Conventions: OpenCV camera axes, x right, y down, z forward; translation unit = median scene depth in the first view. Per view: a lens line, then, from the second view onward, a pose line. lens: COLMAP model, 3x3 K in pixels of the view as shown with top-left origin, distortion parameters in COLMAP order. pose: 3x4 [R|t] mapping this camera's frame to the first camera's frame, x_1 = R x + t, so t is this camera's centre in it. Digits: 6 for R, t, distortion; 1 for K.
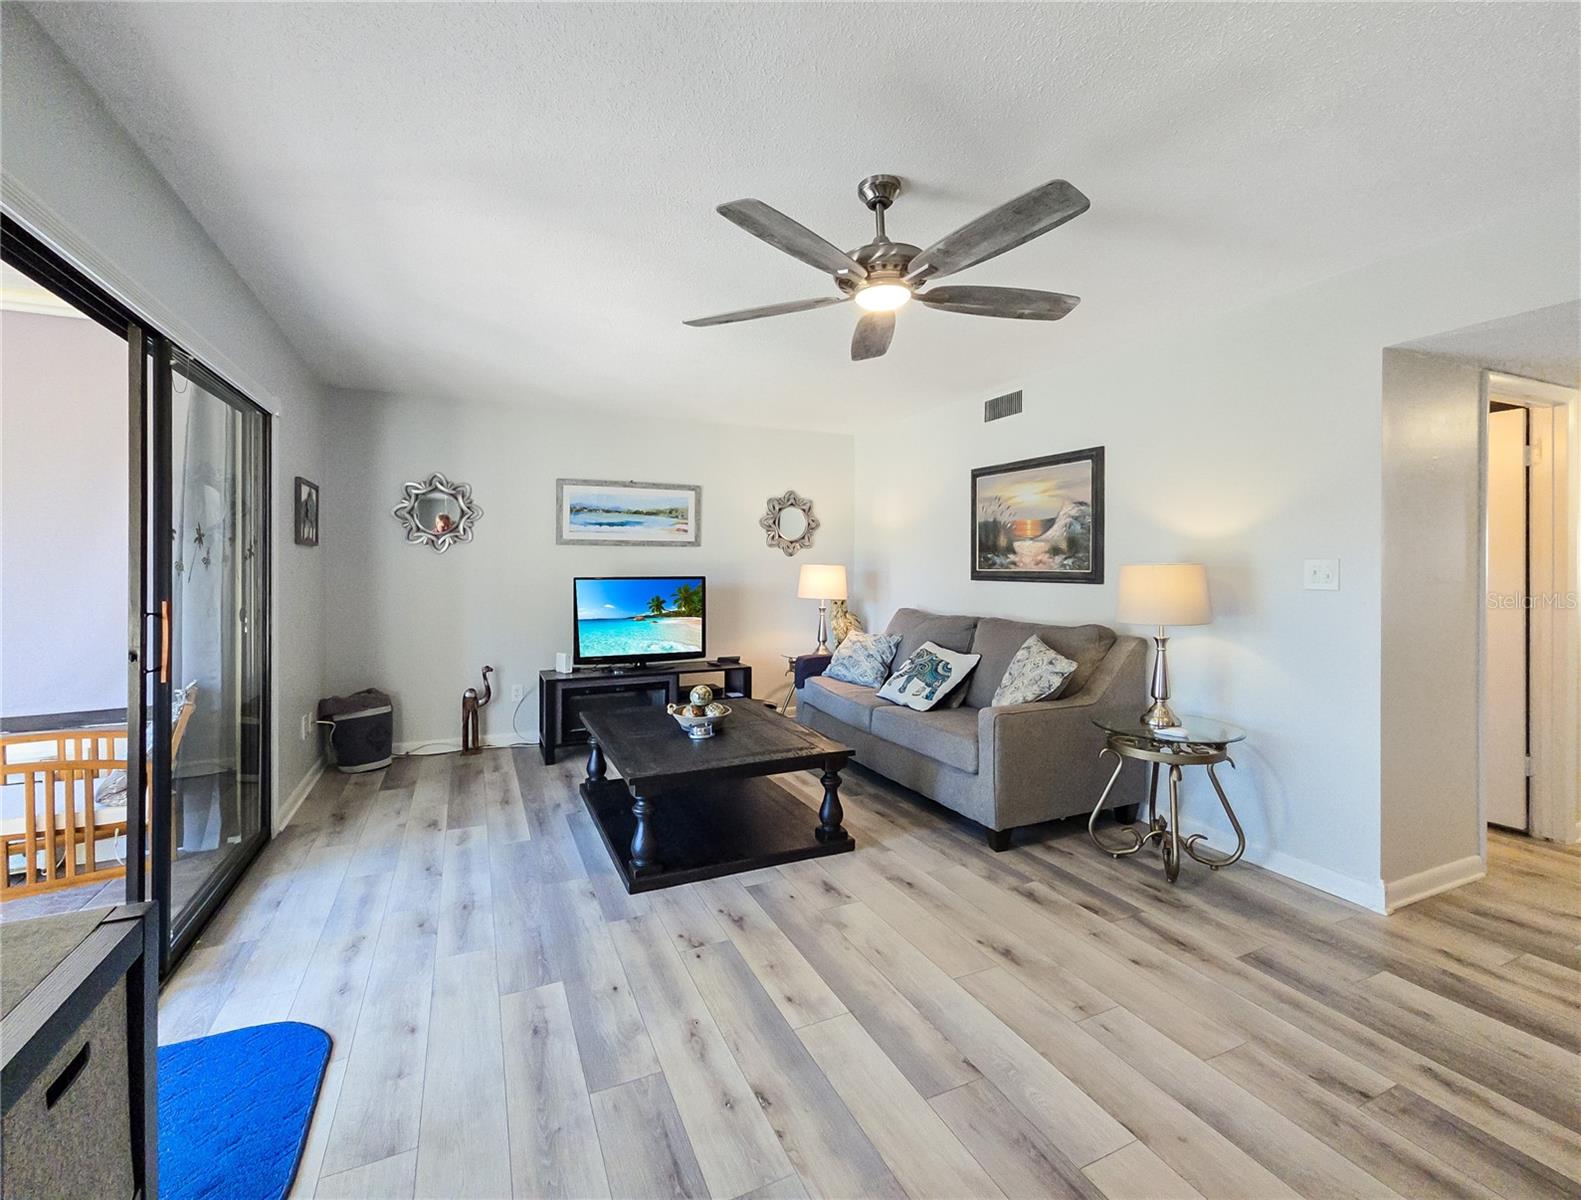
lens RADIAL K [[700.4, 0, 791.9], [0, 700.4, 567.7], [0, 0, 1]] dist [-0.013691, 0.006481]
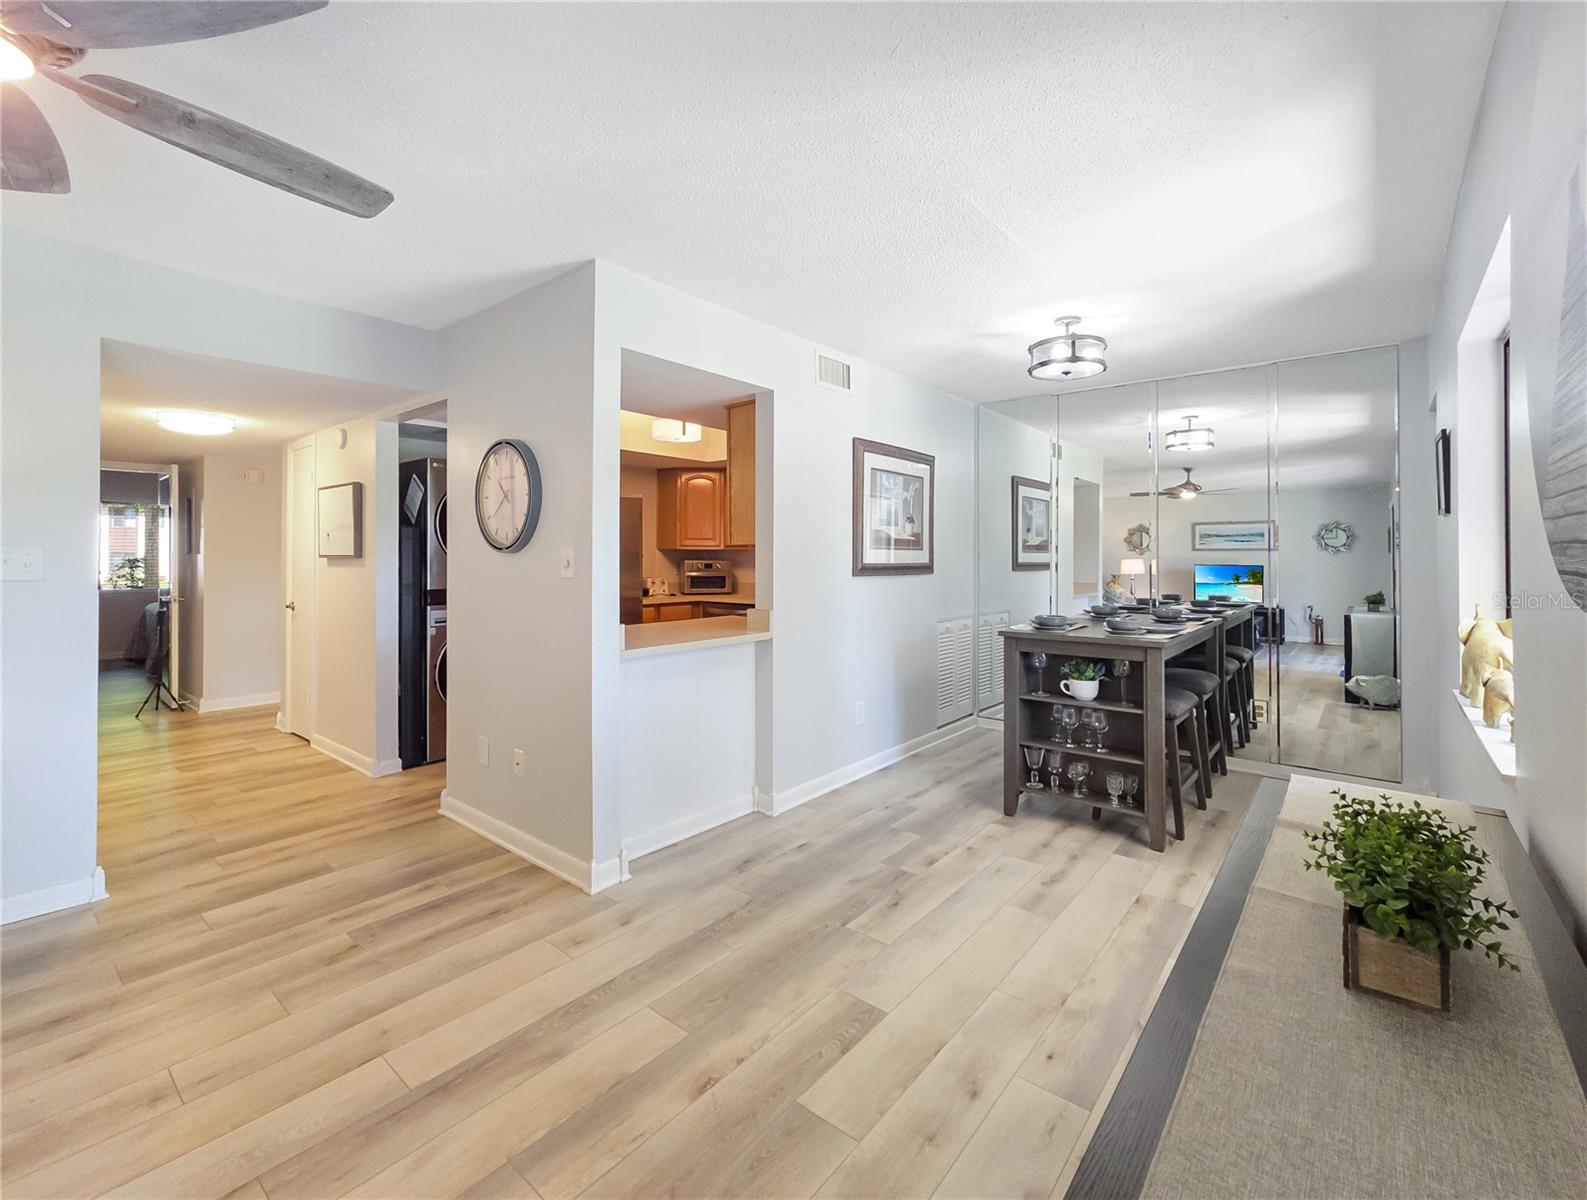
lens RADIAL K [[700.4, 0, 796.9], [0, 700.4, 568.6], [0, 0, 1]] dist [-0.003355, -0.000174]
pose [[-0.437639, -0.017976, 0.898971, -0.336054], [0.000655, 0.999793, 0.020311, -0.001871], [-0.899151, 0.009478, -0.437536, 0.357953]]
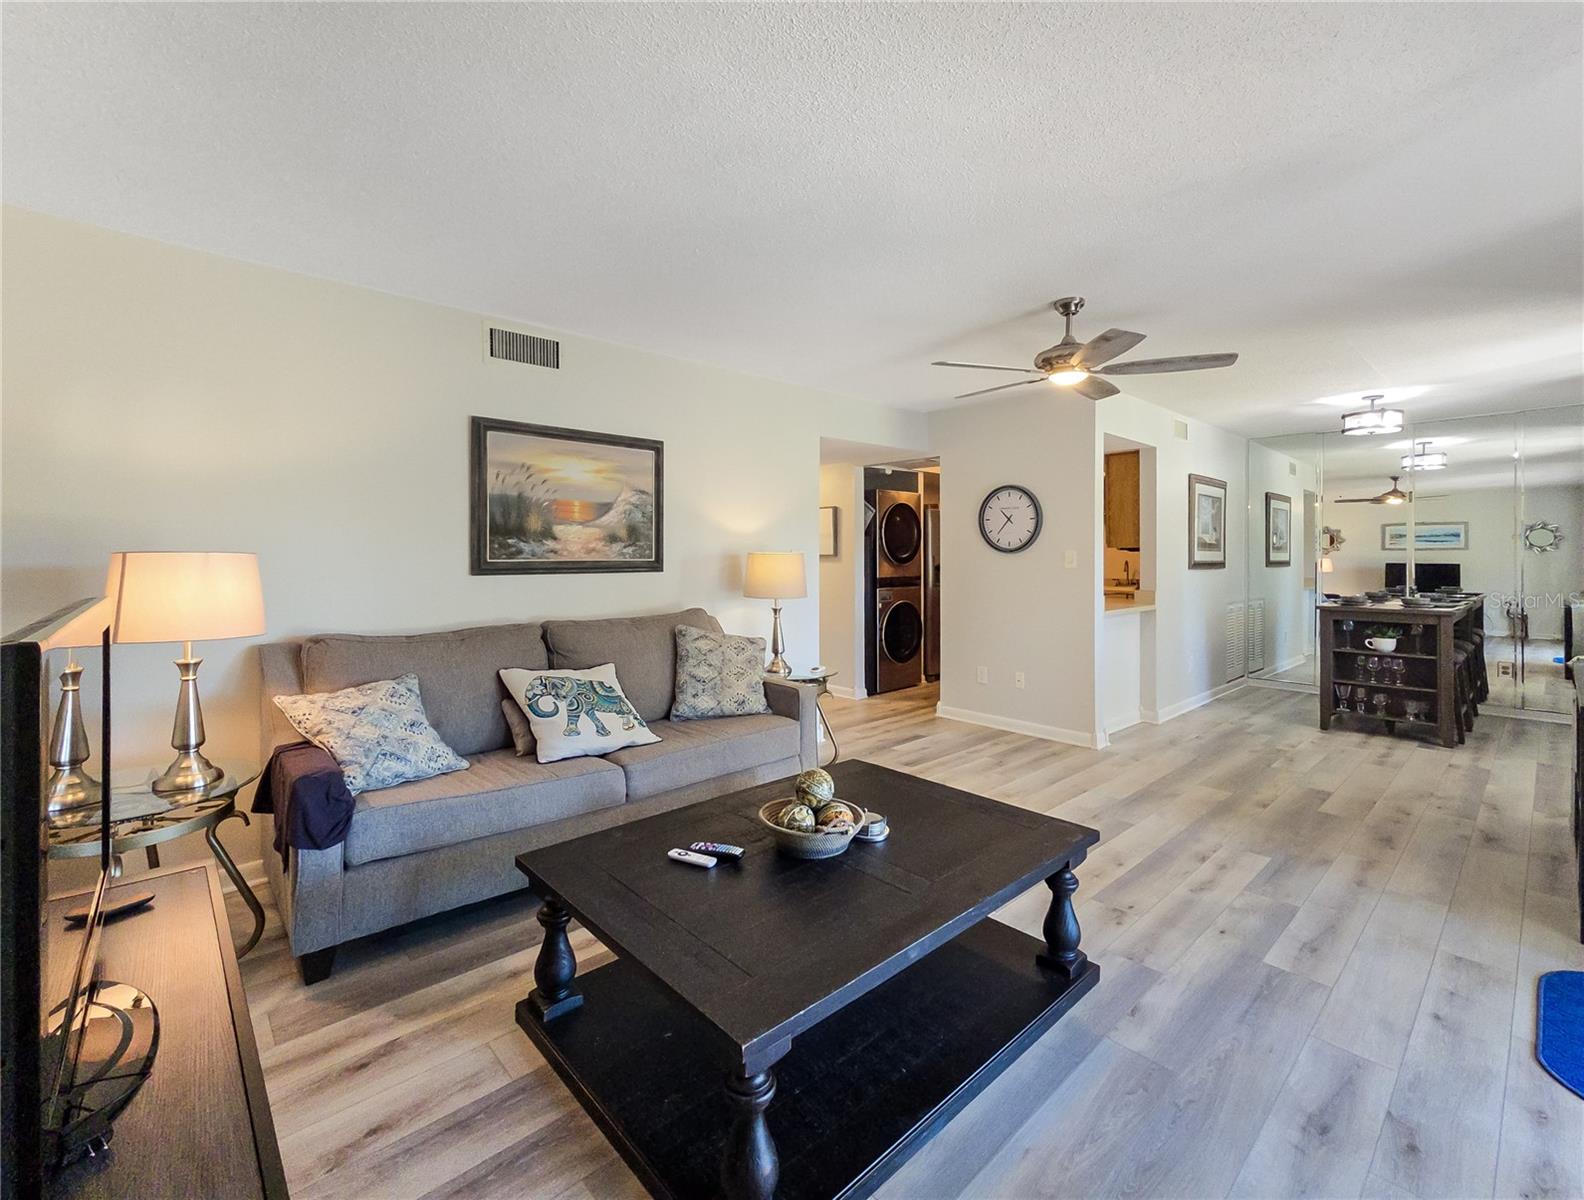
lens RADIAL K [[701.7, 0, 793.4], [0, 701.7, 567.6], [0, 0, 1]] dist [-0.013691, 0.006481]
pose [[-0.304005, -0.019035, 0.952480, -0.617440], [0.000837, 0.999795, 0.020247, -0.004287], [-0.952670, 0.006953, -0.303927, 1.117419]]
